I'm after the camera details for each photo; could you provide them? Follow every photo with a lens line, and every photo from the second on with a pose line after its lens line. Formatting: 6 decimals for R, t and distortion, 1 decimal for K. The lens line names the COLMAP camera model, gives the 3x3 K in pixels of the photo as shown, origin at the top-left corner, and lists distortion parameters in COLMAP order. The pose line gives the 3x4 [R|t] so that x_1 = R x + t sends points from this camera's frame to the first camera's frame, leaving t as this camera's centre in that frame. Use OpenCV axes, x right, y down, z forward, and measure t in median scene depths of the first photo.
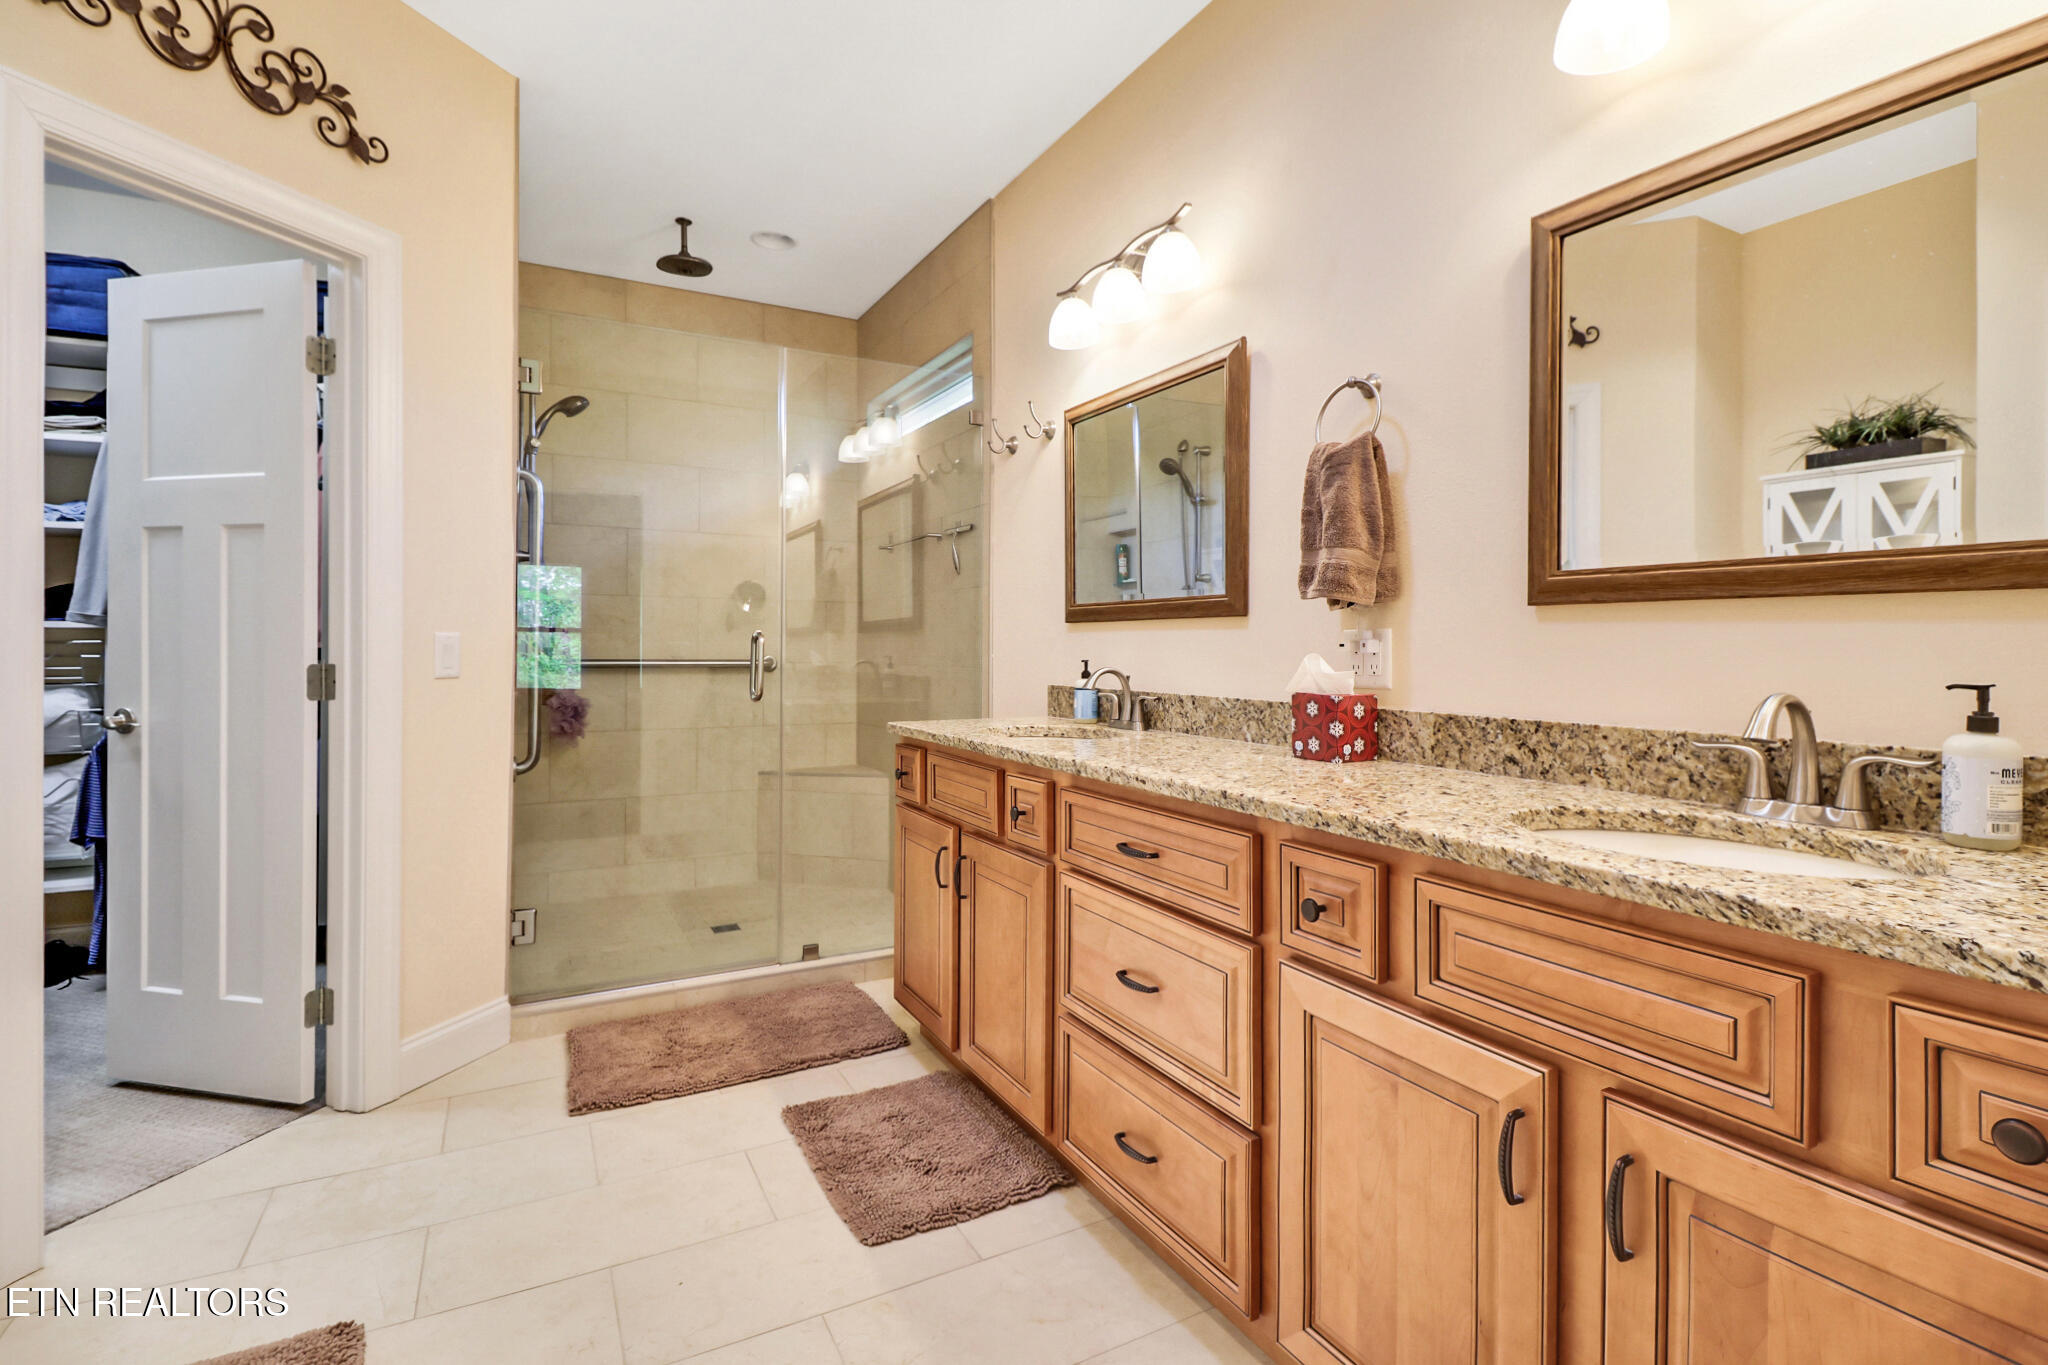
lens RADIAL K [[962.0, 0, 1021.2], [0, 962.0, 637.8], [0, 0, 1]] dist [-0.002173, -0.000899]
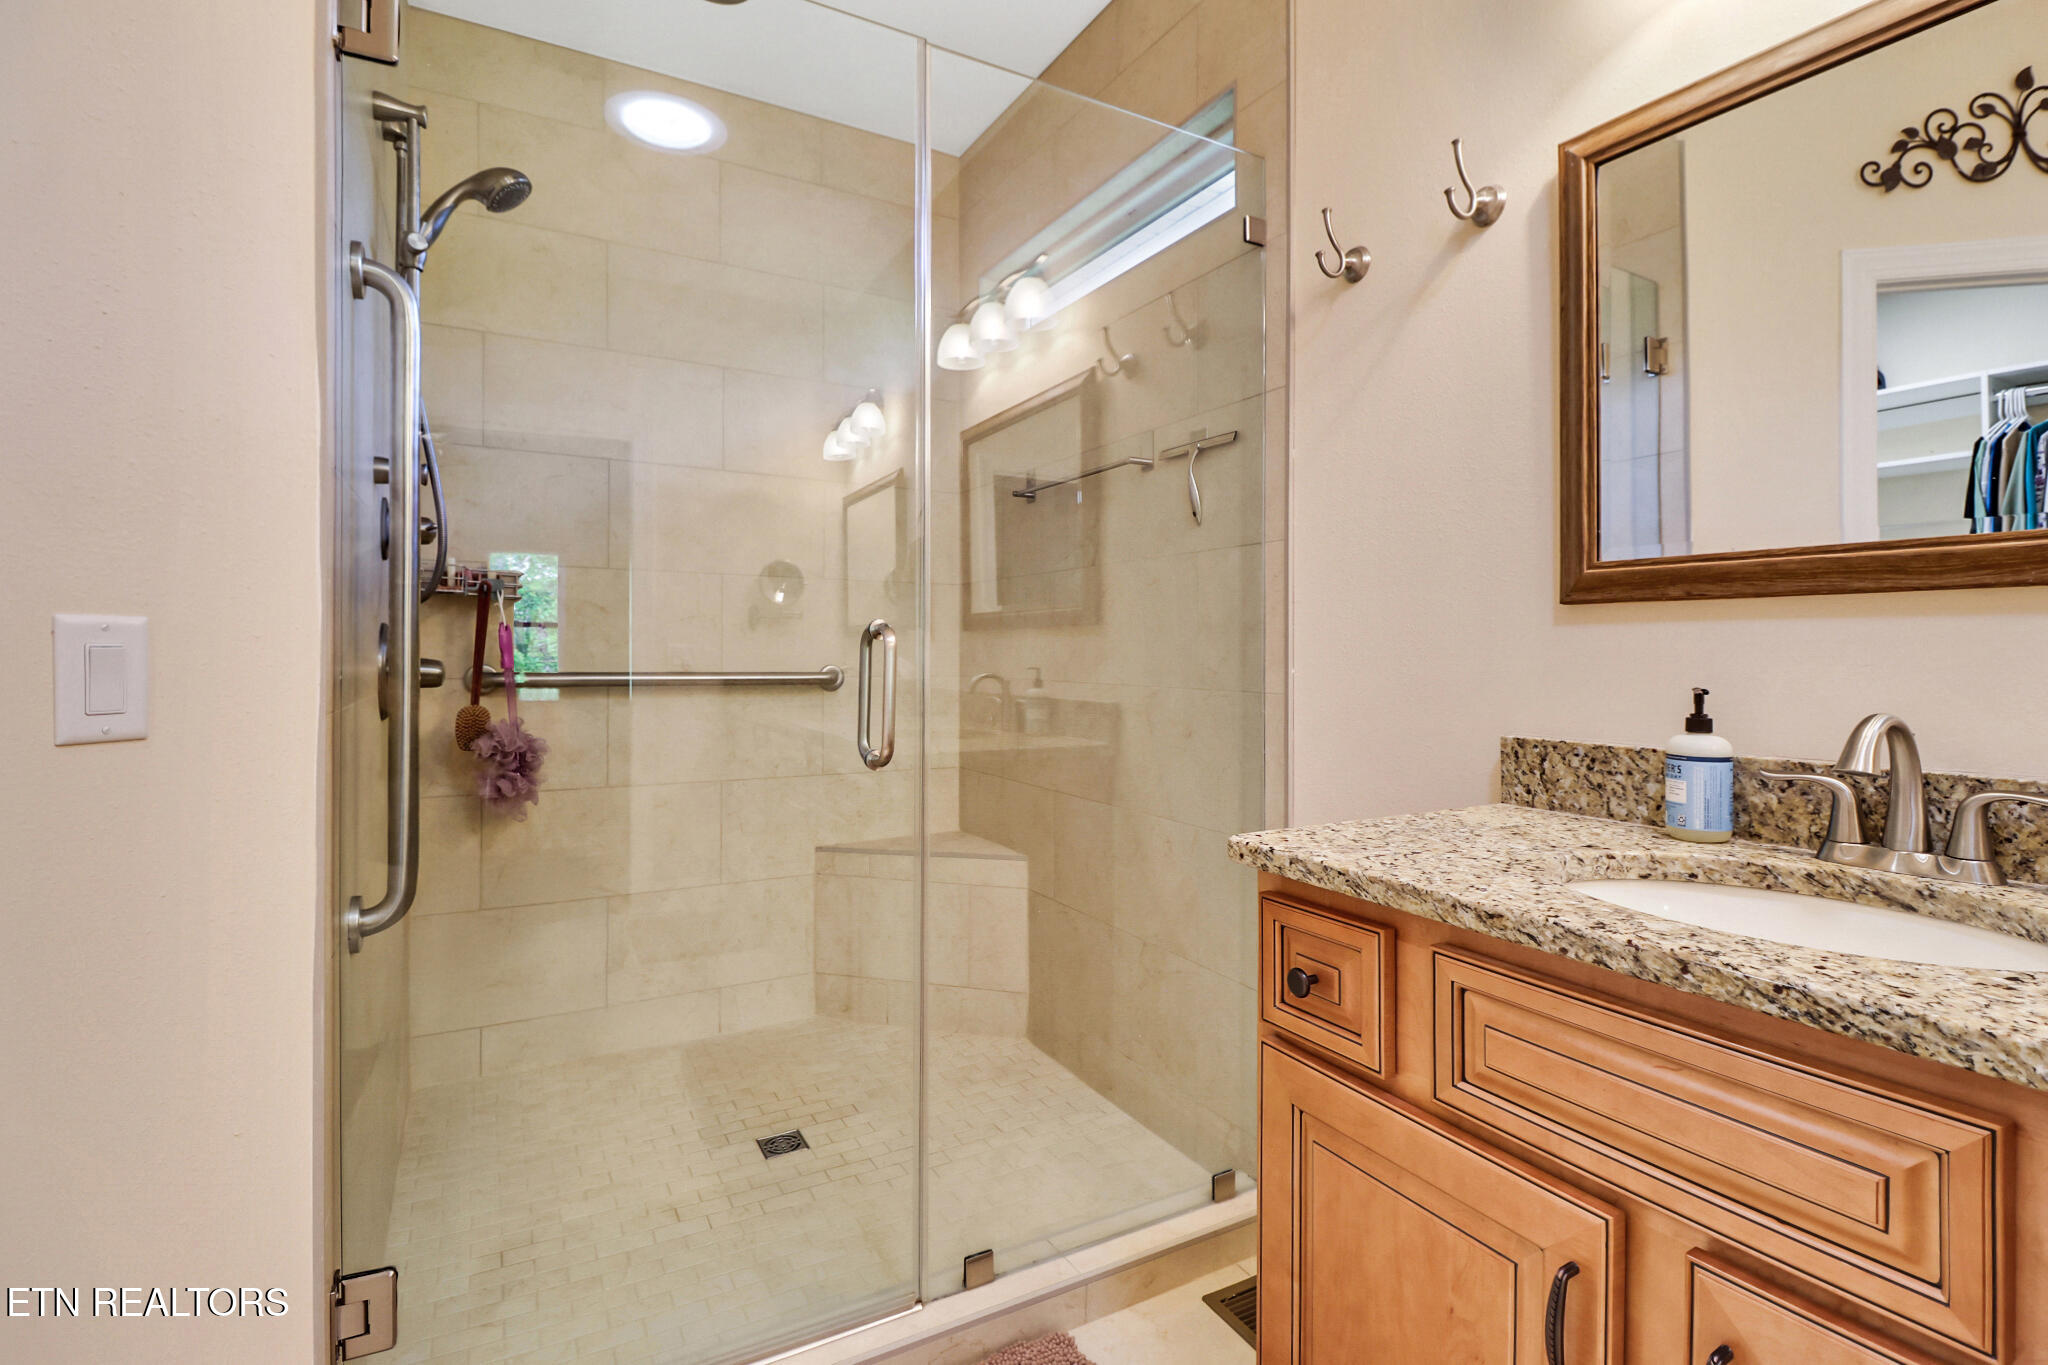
lens RADIAL K [[962.0, 0, 1021.2], [0, 962.0, 637.8], [0, 0, 1]] dist [-0.002173, -0.000899]
pose [[0.999832, 0.001080, 0.018278, 0.055728], [-0.001167, 0.999988, 0.004766, -0.009142], [-0.018272, -0.004787, 0.999822, 0.210620]]
